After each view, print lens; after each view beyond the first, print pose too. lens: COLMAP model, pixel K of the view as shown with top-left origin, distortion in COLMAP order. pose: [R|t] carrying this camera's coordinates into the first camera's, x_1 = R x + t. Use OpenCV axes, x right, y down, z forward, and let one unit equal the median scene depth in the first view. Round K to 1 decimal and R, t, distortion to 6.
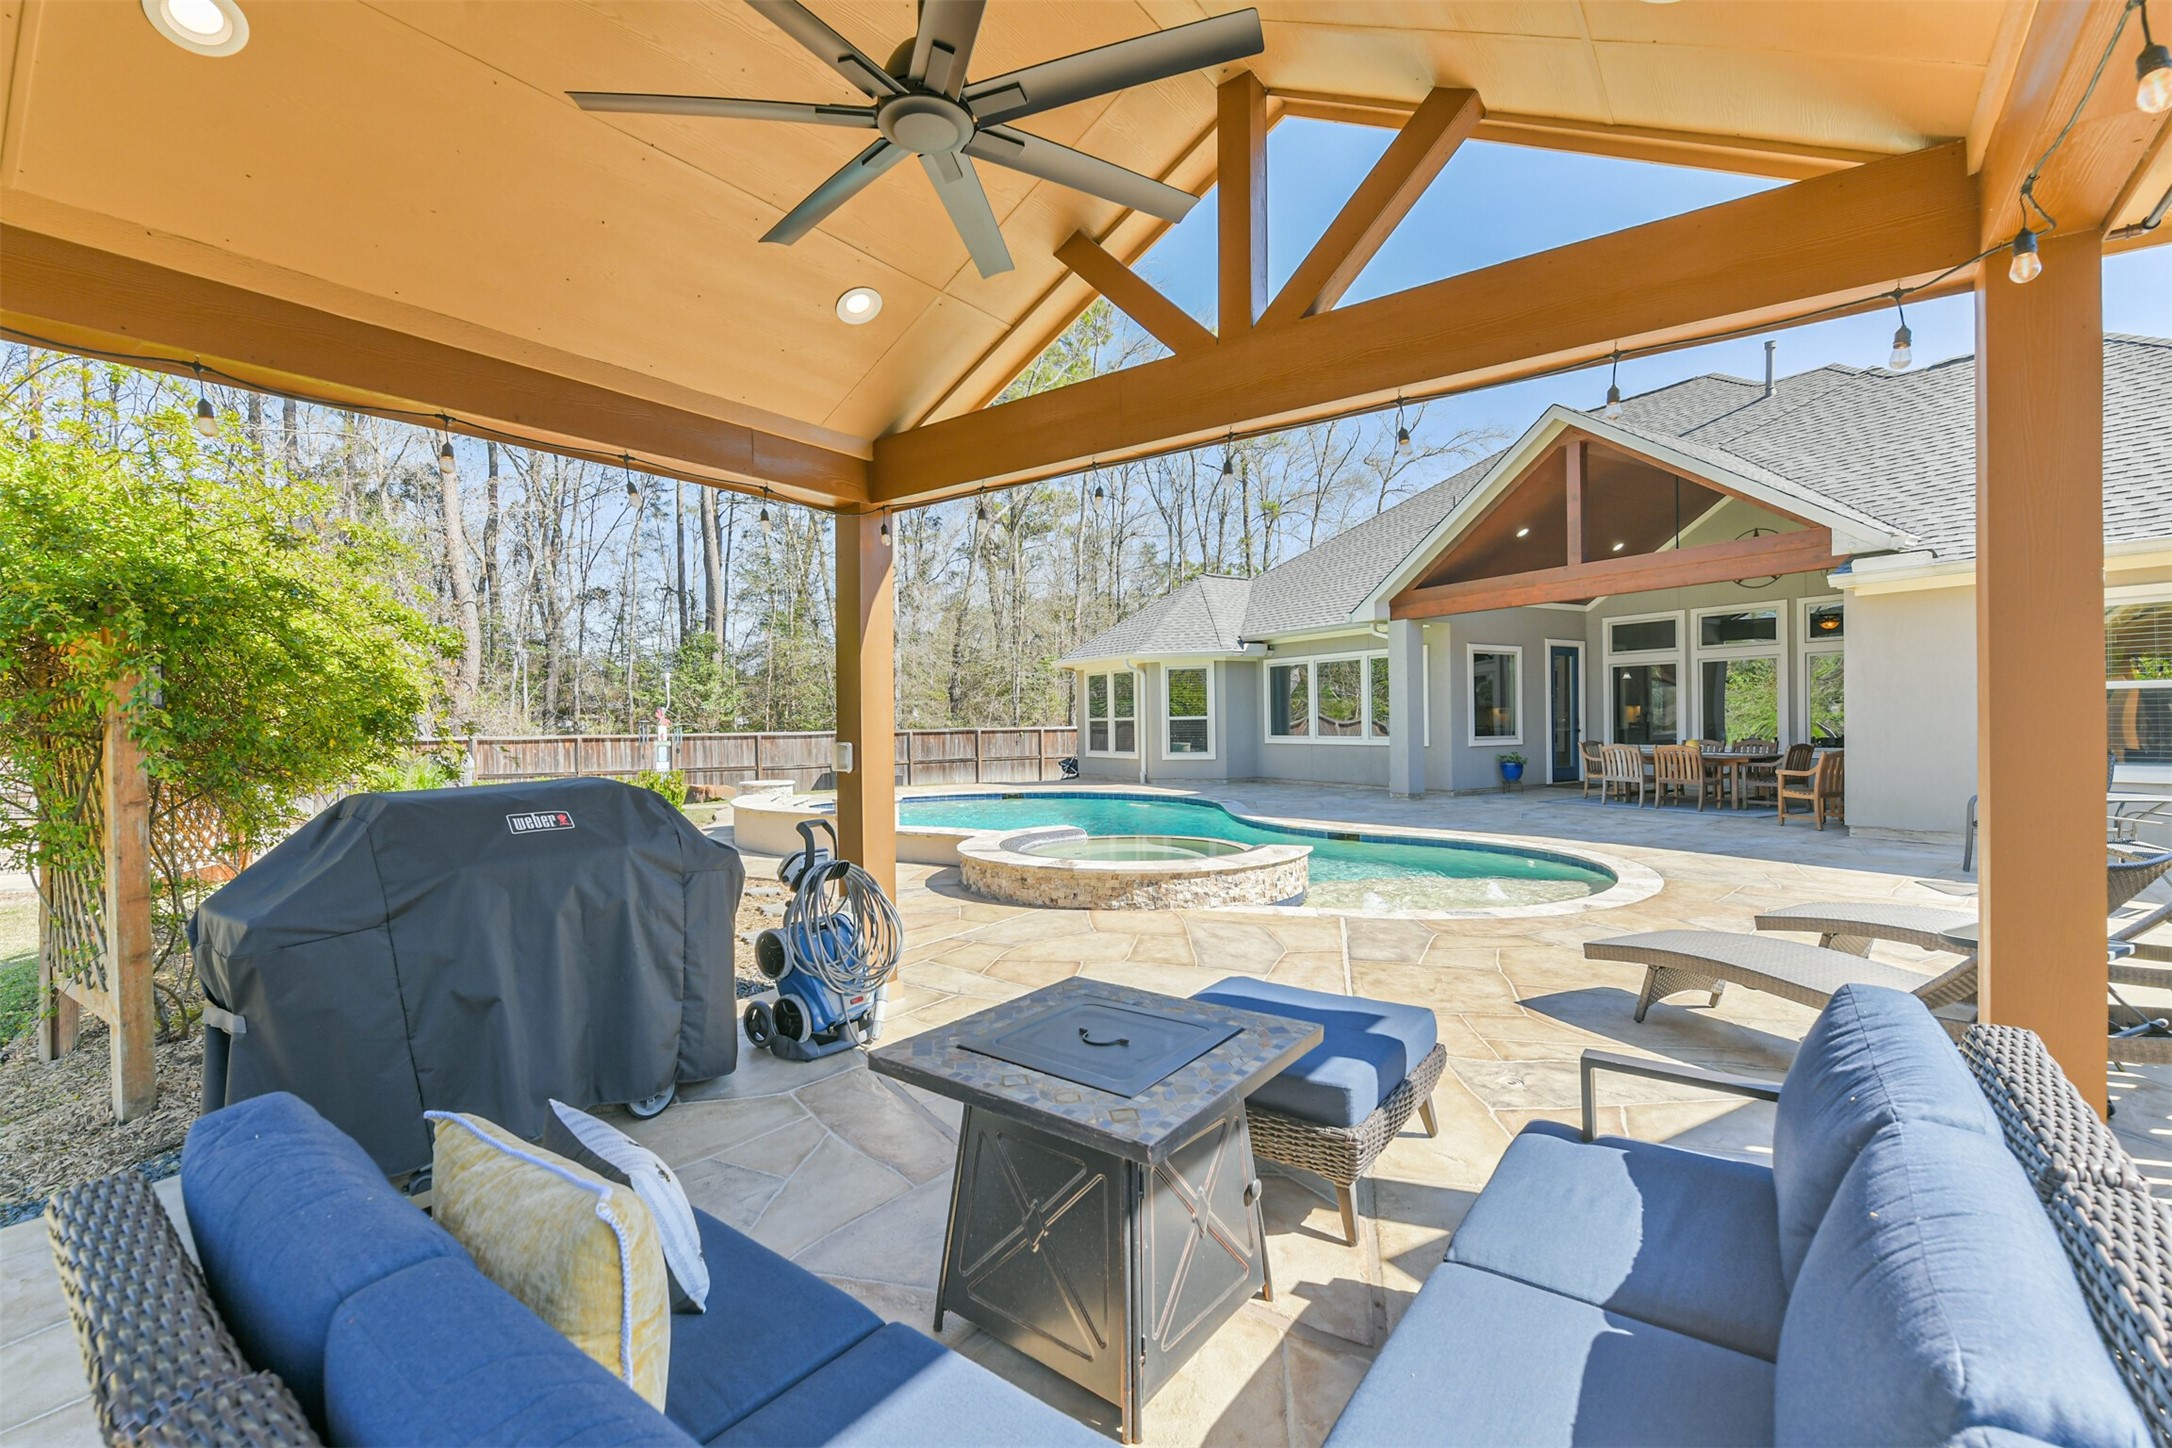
lens RADIAL K [[942.8, 0, 1086.0], [0, 942.8, 724.0], [0, 0, 1]] dist [0.017317, -0.000492]
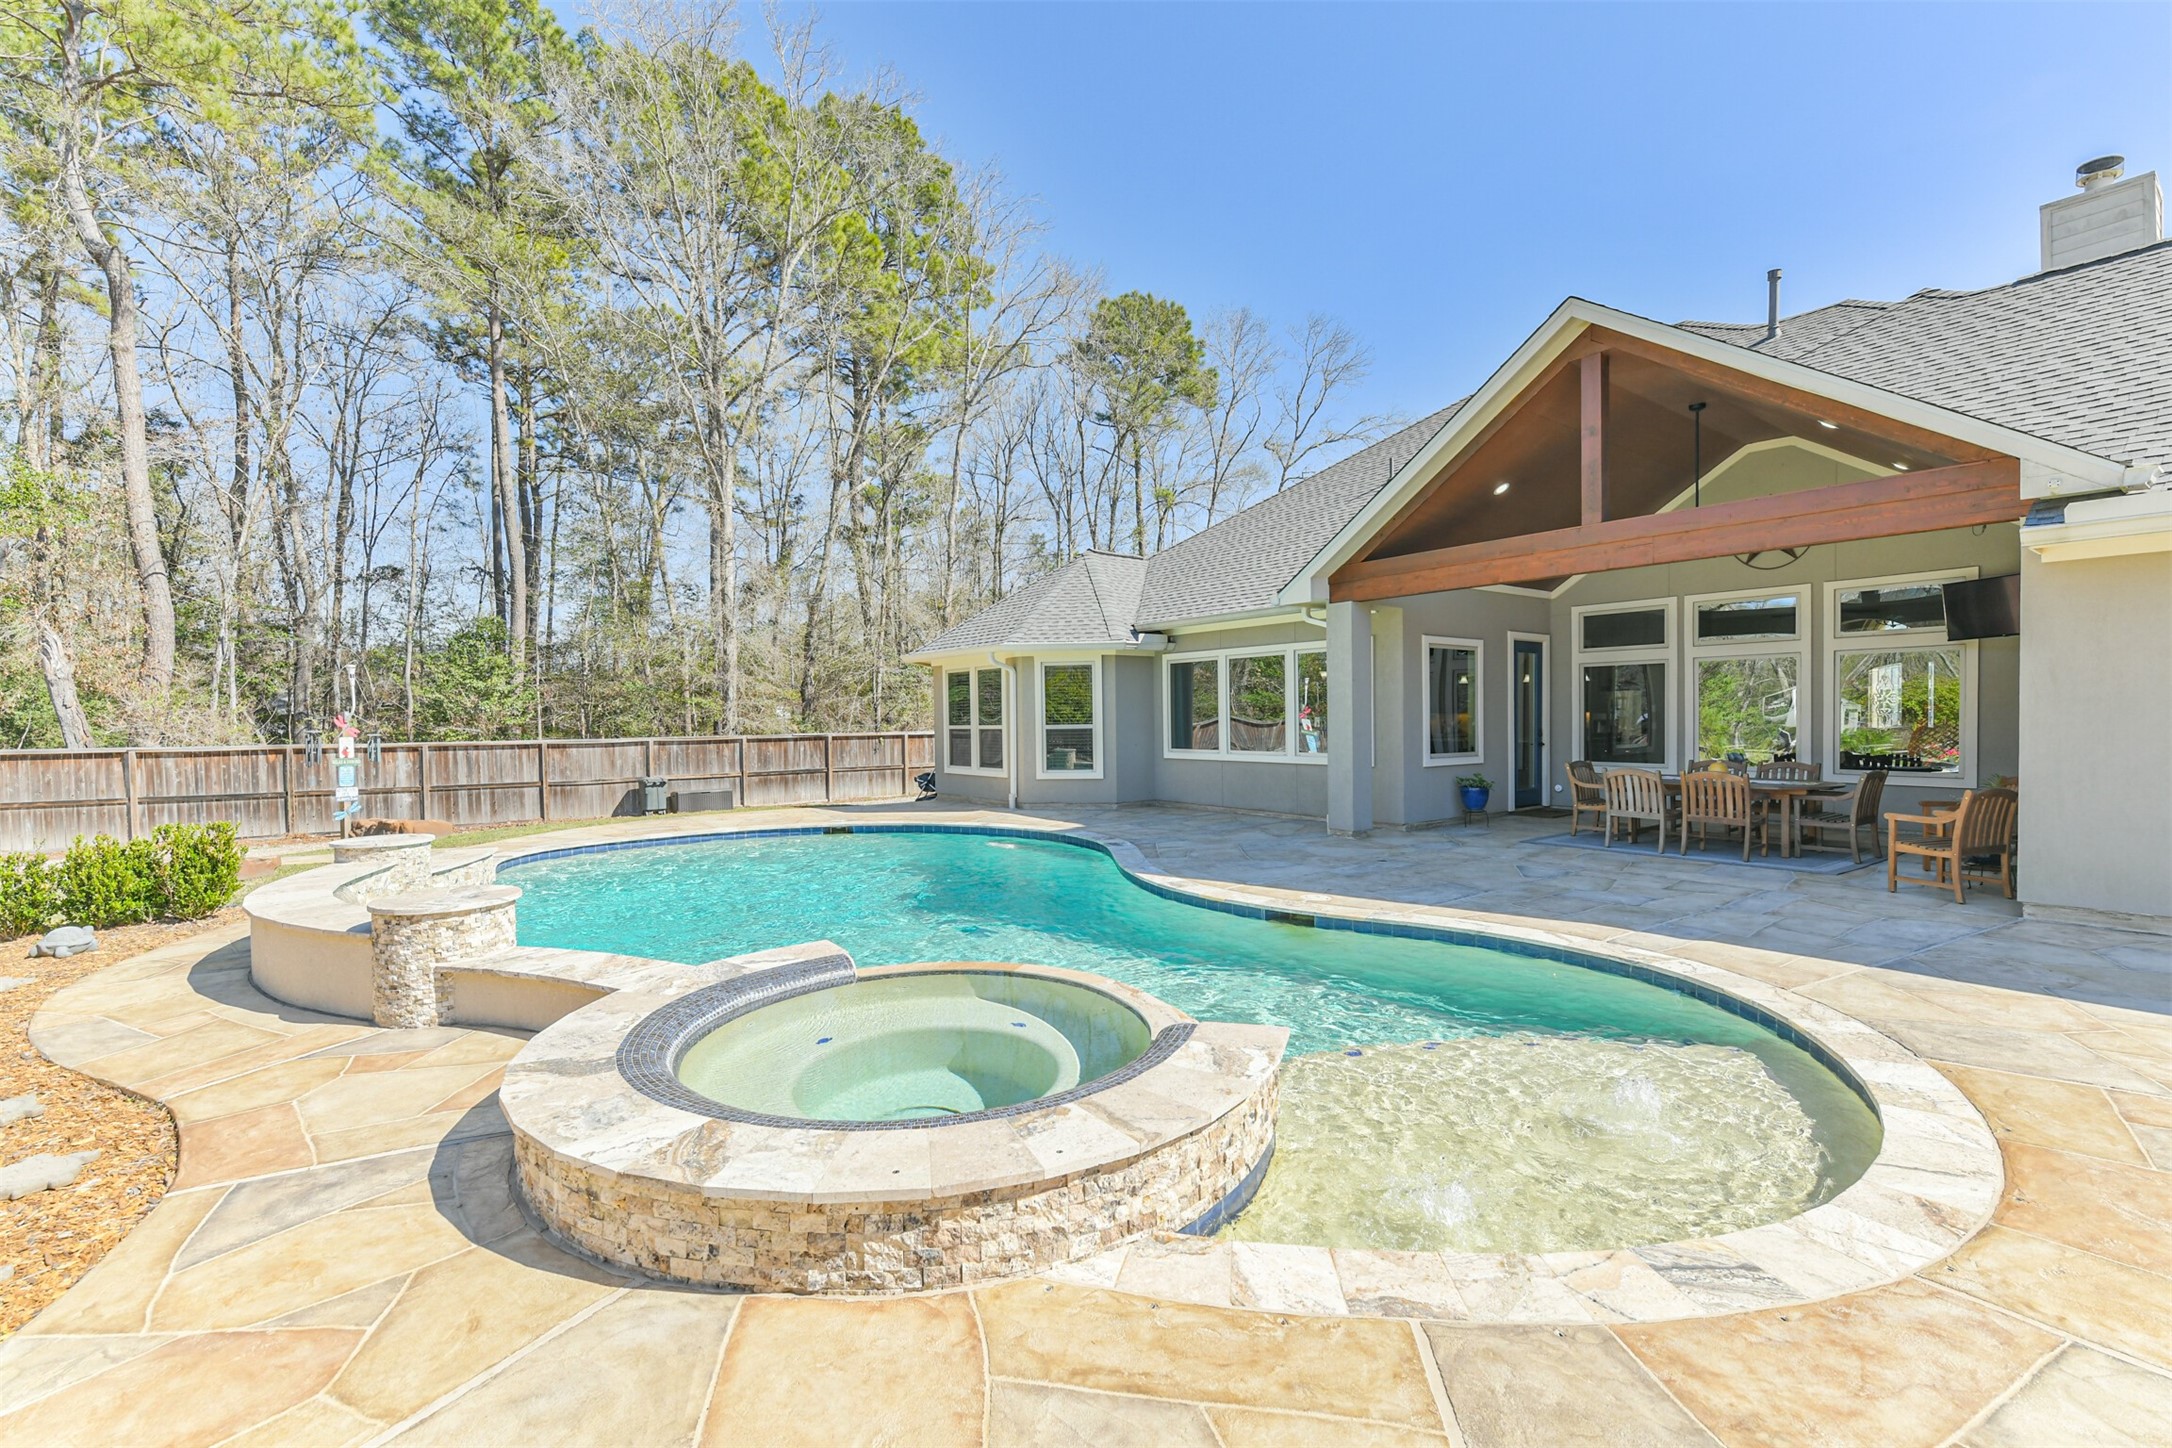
lens RADIAL K [[947.7, 0, 1064.7], [0, 947.7, 713.8], [0, 0, 1]] dist [0.009831, -0.000261]
pose [[0.995807, 0.003523, 0.091412, 0.031279], [-0.002744, 0.999959, -0.008645, -0.010313], [-0.091438, 0.008358, 0.995776, 0.203167]]
